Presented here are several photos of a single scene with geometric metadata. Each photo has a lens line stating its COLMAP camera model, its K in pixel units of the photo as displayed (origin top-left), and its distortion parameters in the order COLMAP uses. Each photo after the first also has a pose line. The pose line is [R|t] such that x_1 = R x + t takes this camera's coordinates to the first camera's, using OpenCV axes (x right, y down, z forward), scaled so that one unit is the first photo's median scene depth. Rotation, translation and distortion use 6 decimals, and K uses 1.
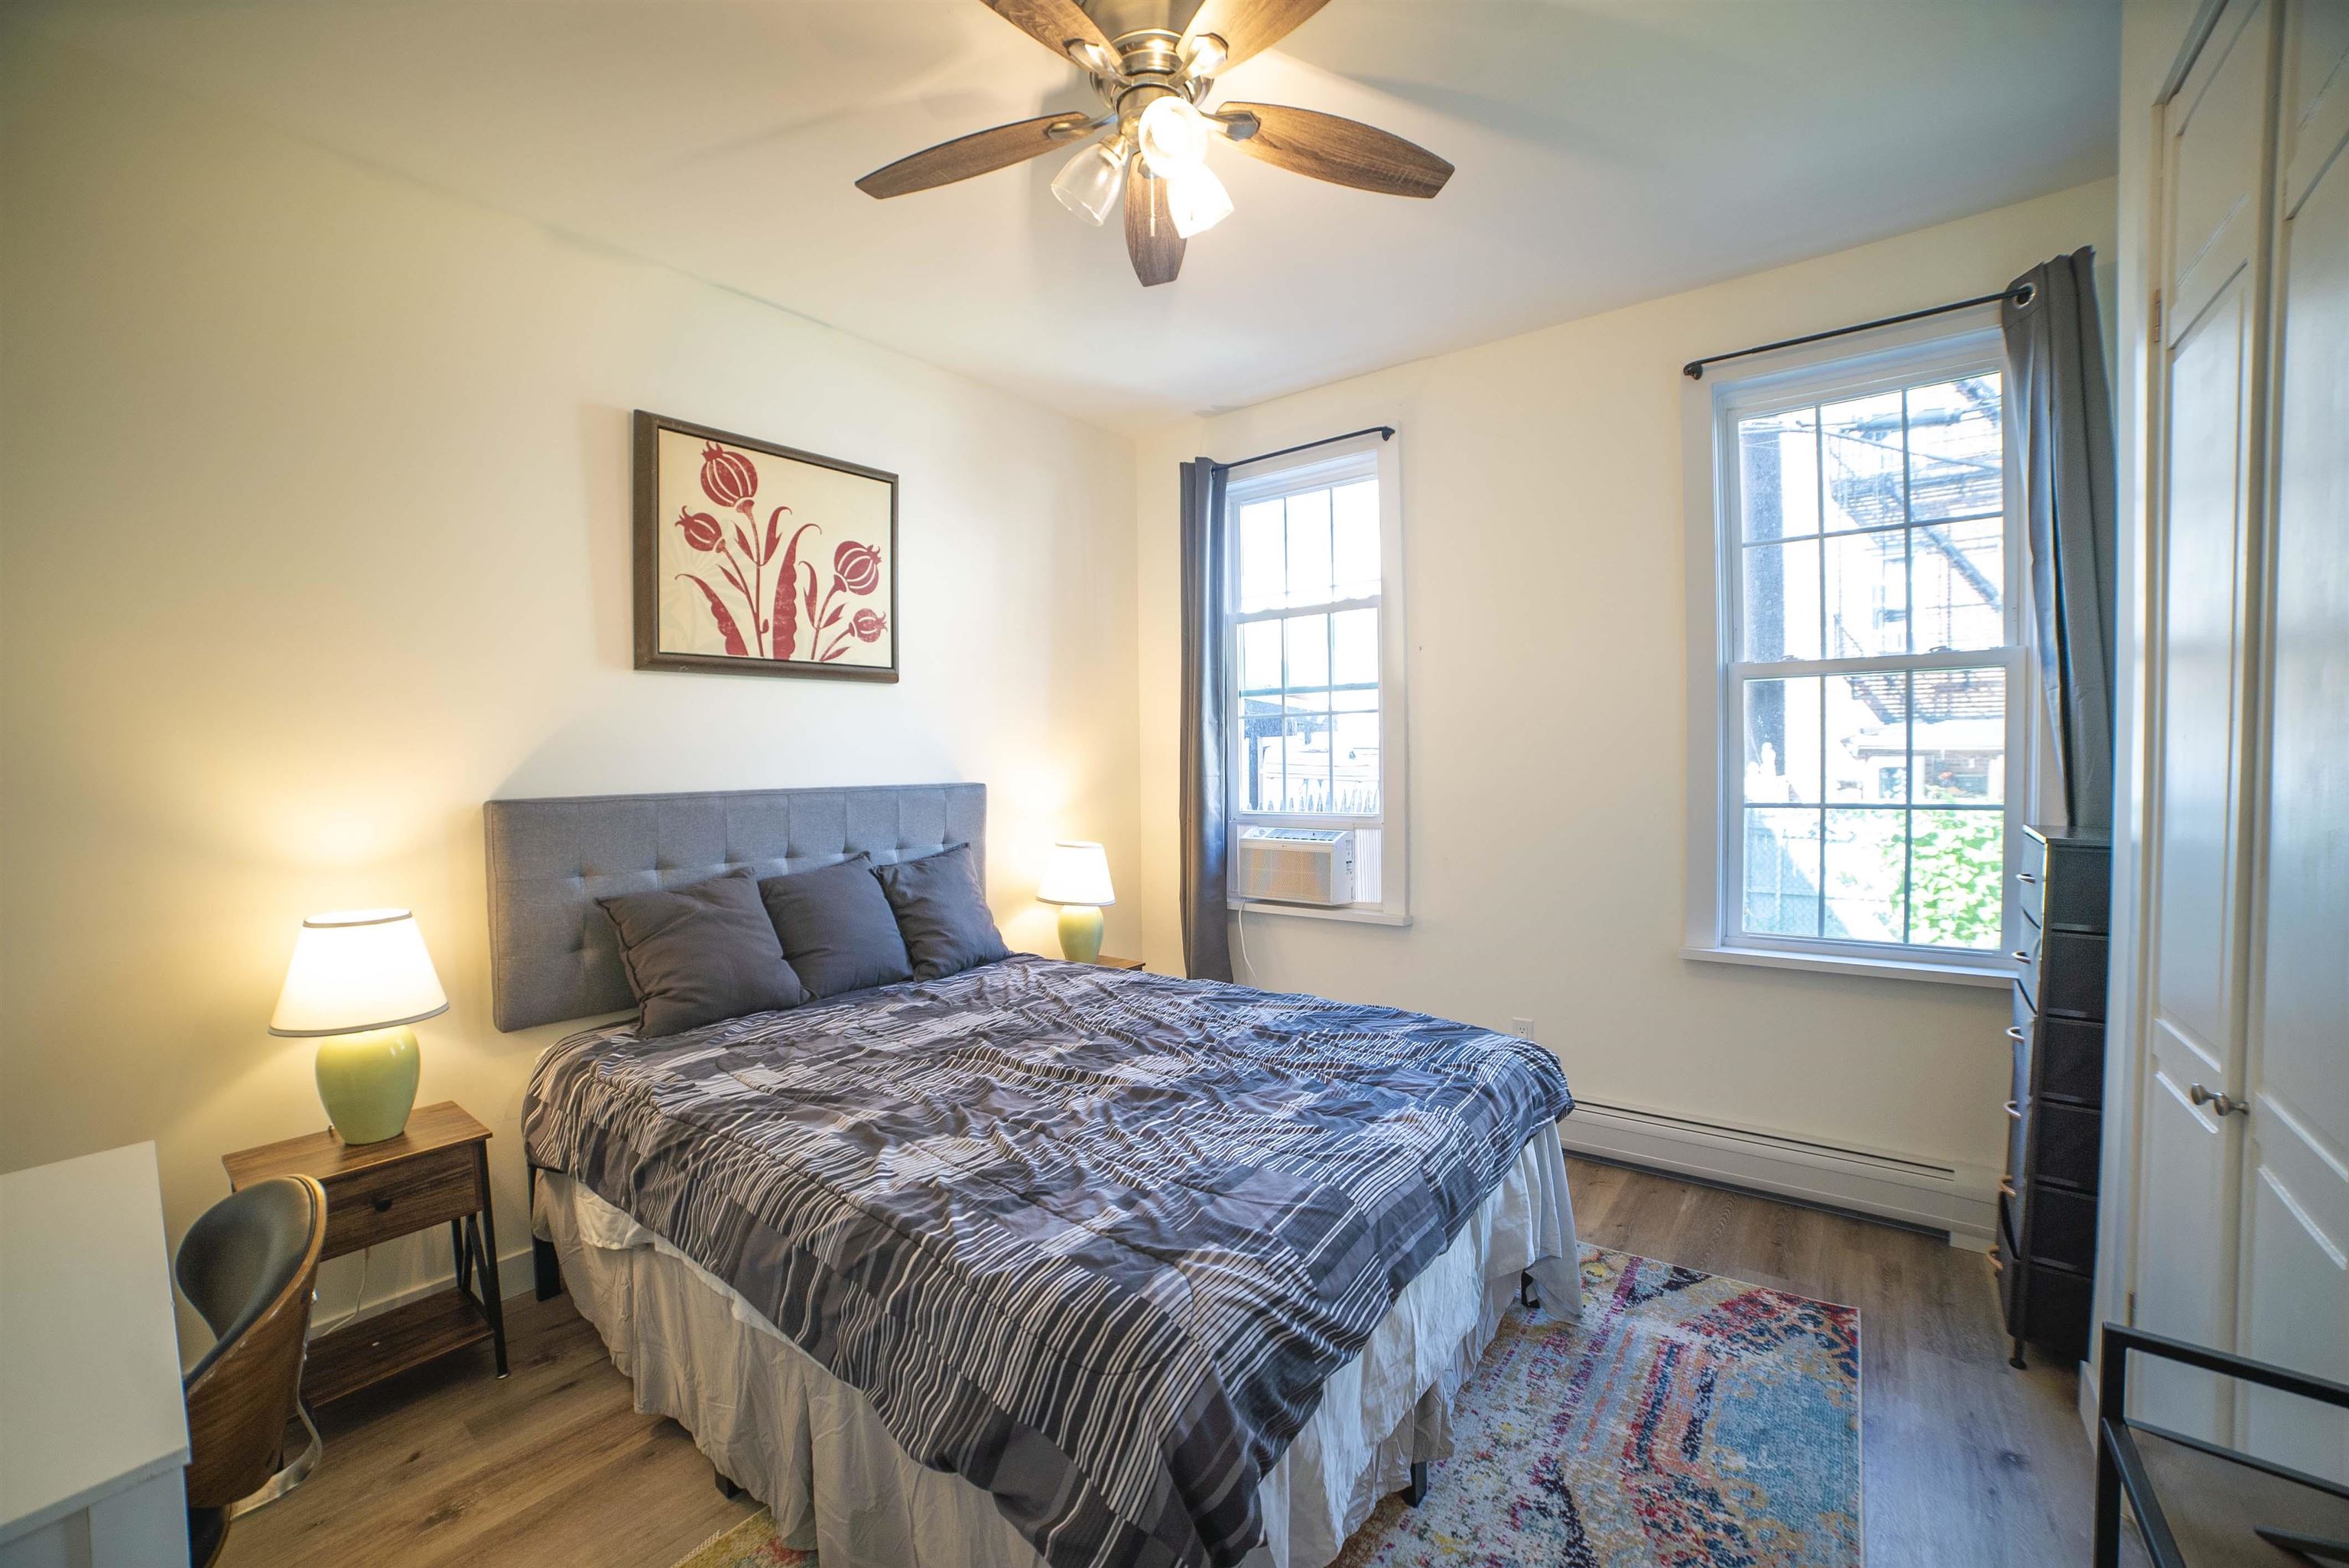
lens RADIAL K [[974.4, 0, 1183.9], [0, 974.4, 757.0], [0, 0, 1]] dist [-0.033172, 0.000163]
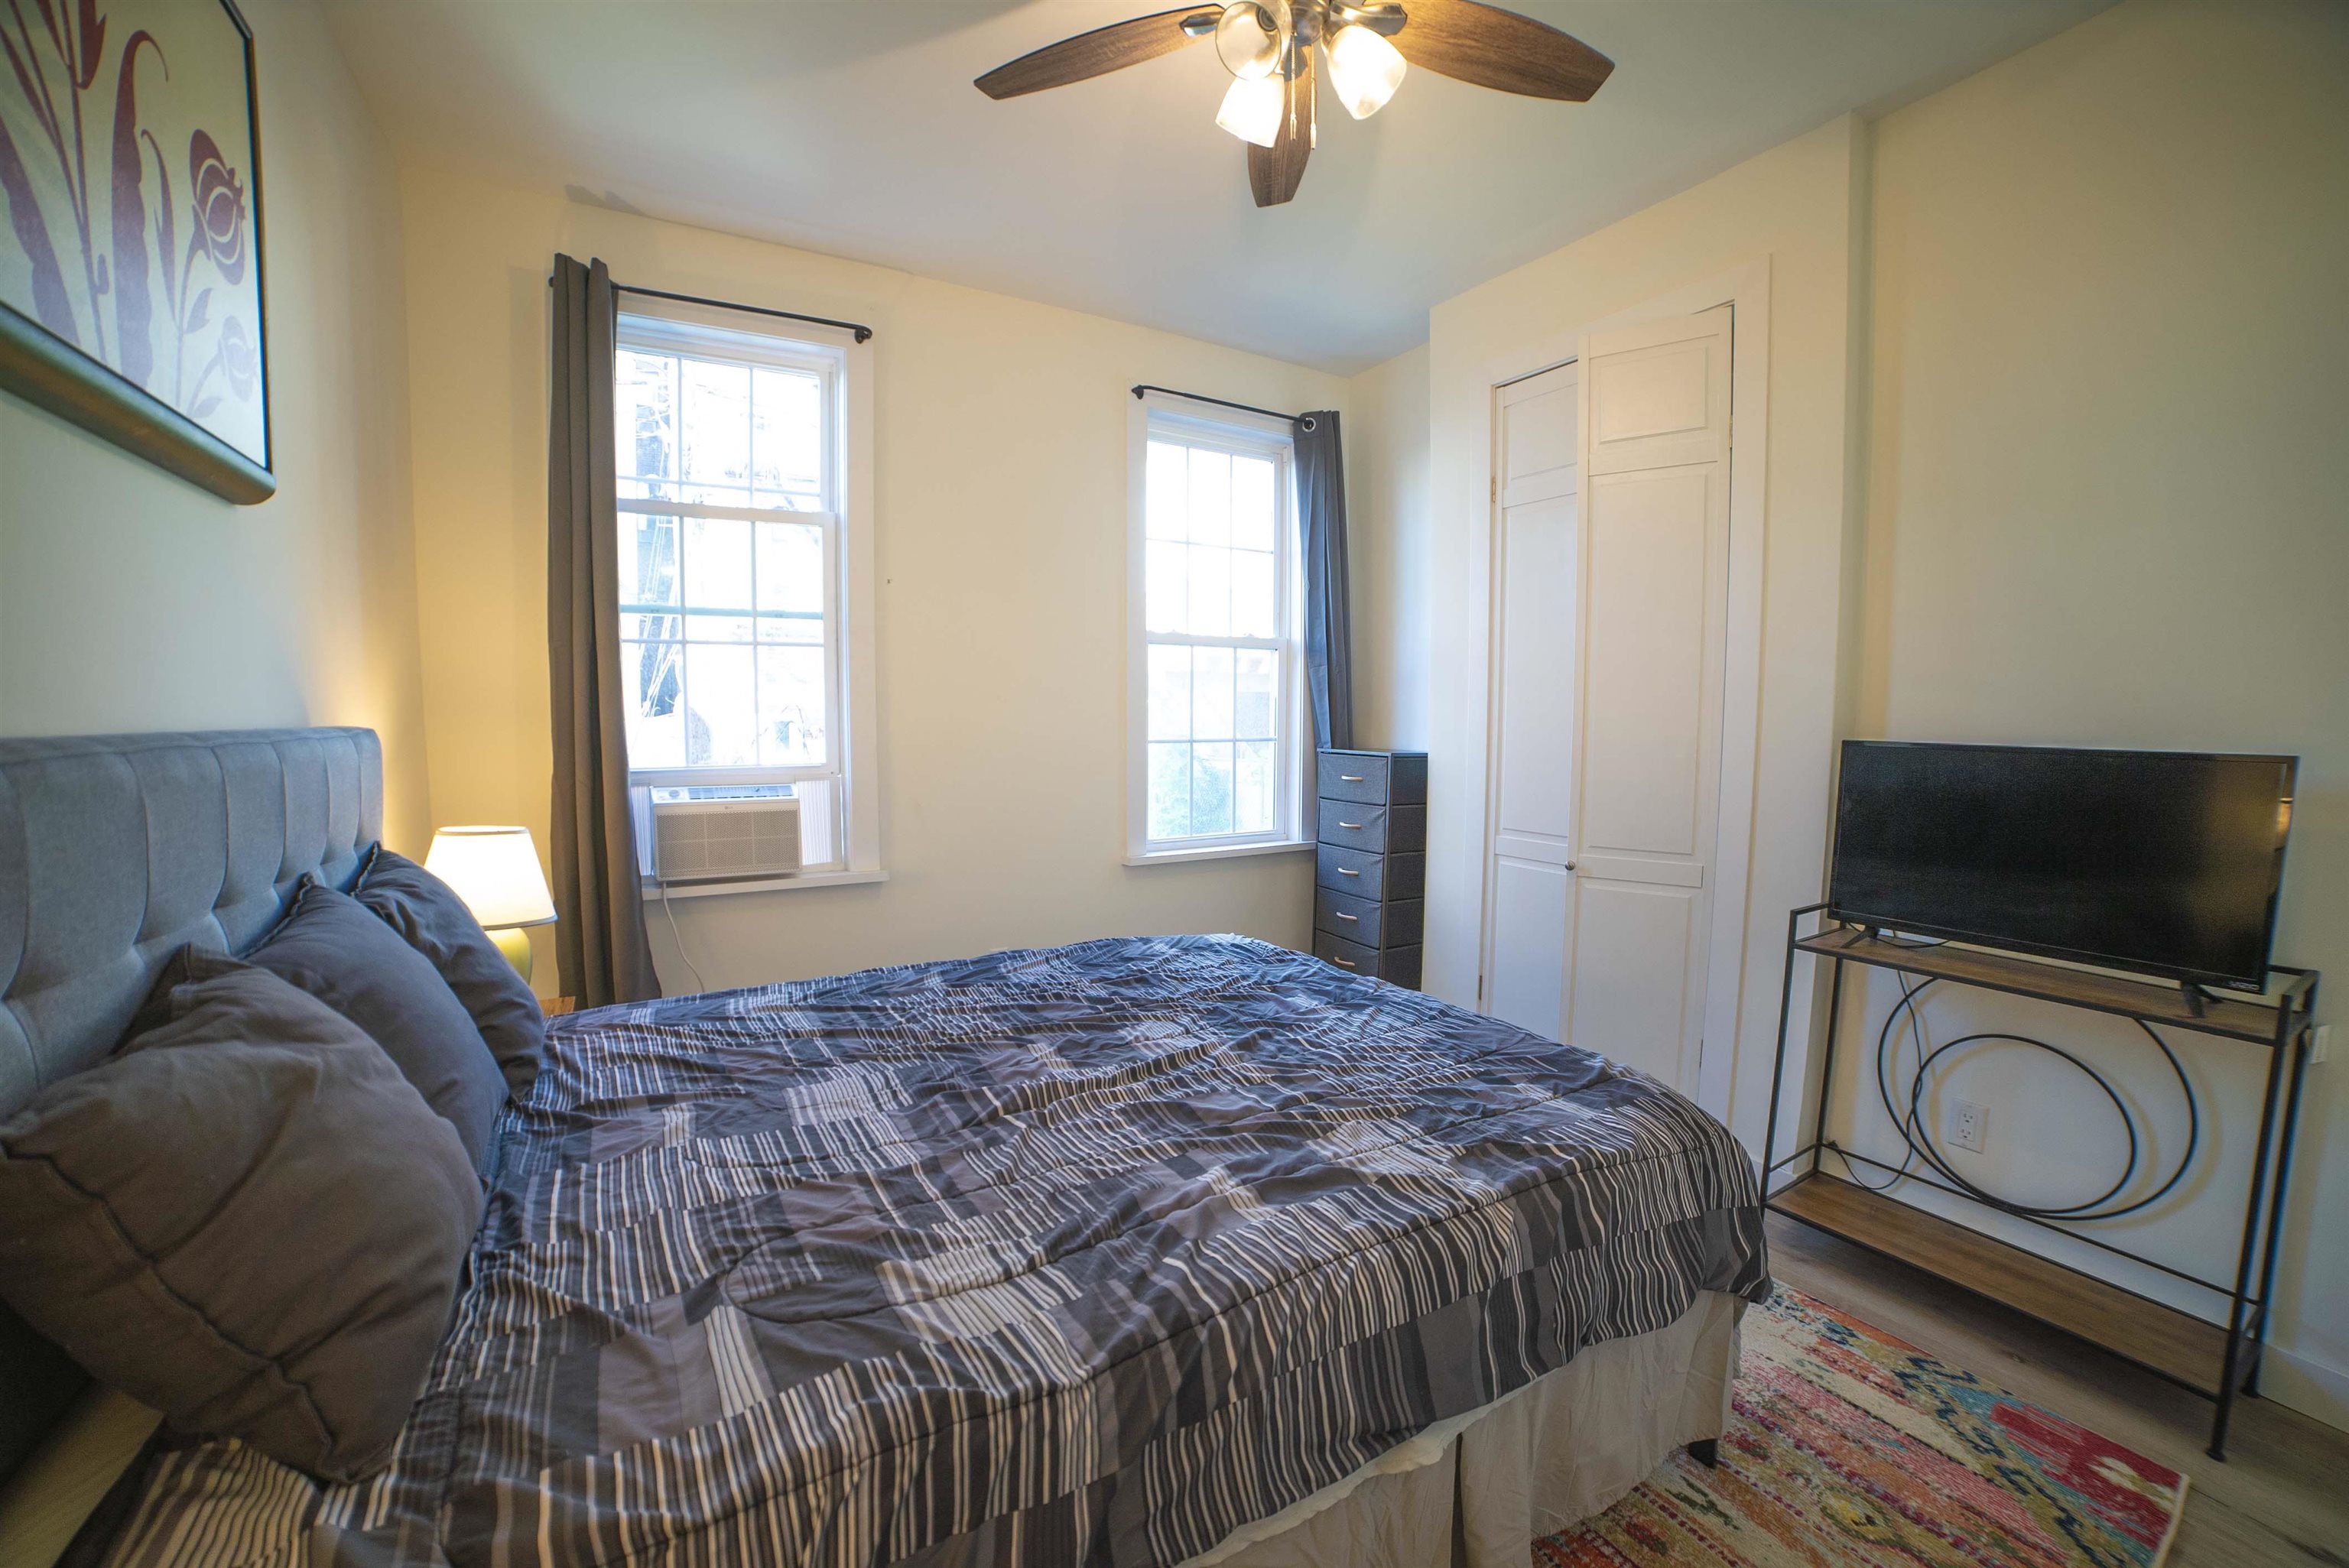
lens RADIAL K [[935.9, 0, 1183.0], [0, 935.9, 752.5], [0, 0, 1]] dist [-0.028858, 0.000022]
pose [[0.363352, -0.027881, 0.931235, -0.612165], [-0.005313, 0.999474, 0.031997, 0.027560], [-0.931637, -0.016573, 0.363013, 0.510811]]
